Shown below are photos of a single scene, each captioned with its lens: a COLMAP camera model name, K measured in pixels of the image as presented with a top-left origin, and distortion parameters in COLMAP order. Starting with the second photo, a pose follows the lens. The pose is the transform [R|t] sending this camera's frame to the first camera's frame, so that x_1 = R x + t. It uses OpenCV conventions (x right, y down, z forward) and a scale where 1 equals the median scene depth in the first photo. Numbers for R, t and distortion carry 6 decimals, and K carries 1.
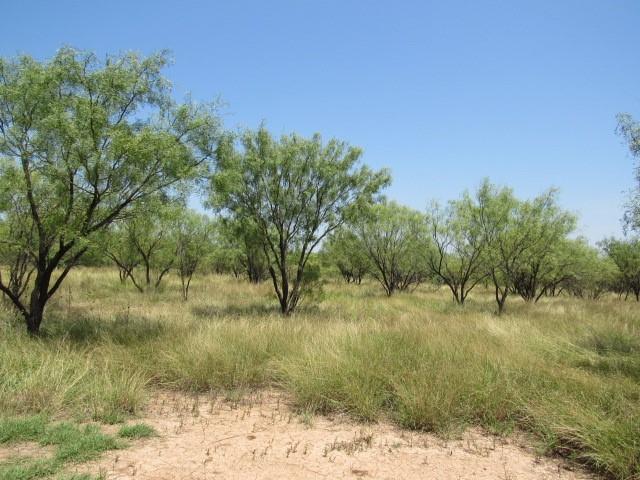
lens RADIAL K [[458.9, 0, 320.0], [0, 458.9, 240.0], [0, 0, 1]] dist [-0.027701, 0.008084]
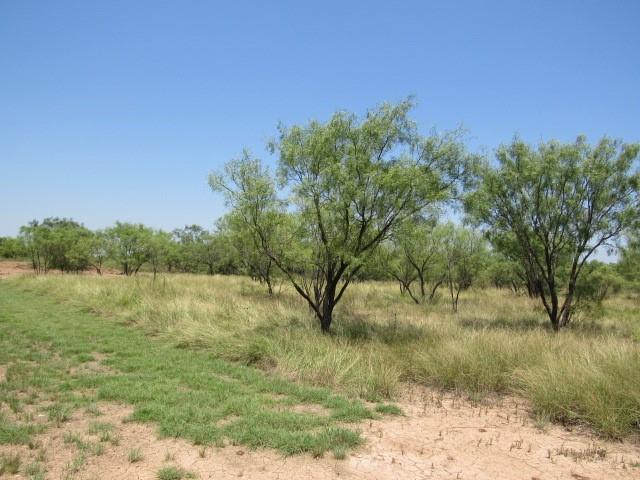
lens RADIAL K [[458.9, 0, 320.0], [0, 458.9, 240.0], [0, 0, 1]] dist [-0.027701, 0.008084]
pose [[0.825382, -0.050954, -0.562270, 0.106817], [0.033895, 0.998595, -0.040738, -0.002922], [0.563556, 0.014566, 0.825950, -0.098330]]
